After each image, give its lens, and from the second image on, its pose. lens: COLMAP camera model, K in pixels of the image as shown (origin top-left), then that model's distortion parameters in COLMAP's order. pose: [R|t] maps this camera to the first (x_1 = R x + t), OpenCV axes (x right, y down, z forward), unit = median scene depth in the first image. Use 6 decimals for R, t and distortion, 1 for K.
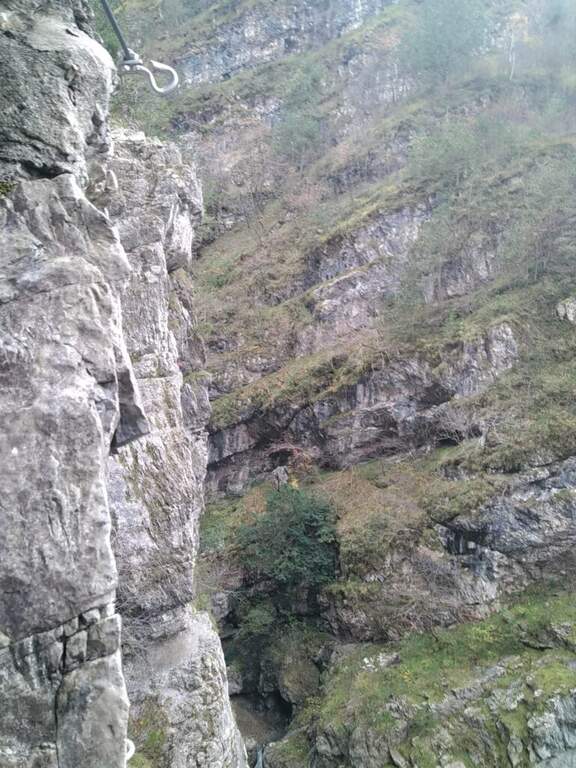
lens RADIAL K [[600.2, 0, 279.2], [0, 600.2, 380.9], [0, 0, 1]] dist [-0.005591, 0.040879]
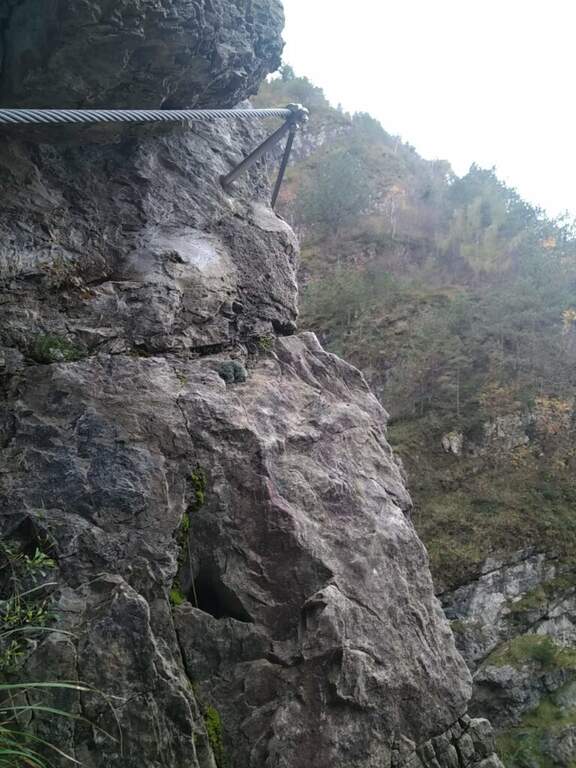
lens RADIAL K [[603.0, 0, 288.0], [0, 603.0, 384.0], [0, 0, 1]] dist [-0.013249, 0.043532]
pose [[0.983269, 0.045964, 0.176267, -0.799589], [-0.009363, 0.979116, -0.203087, -0.000758], [-0.181921, 0.198039, 0.963164, -0.164589]]
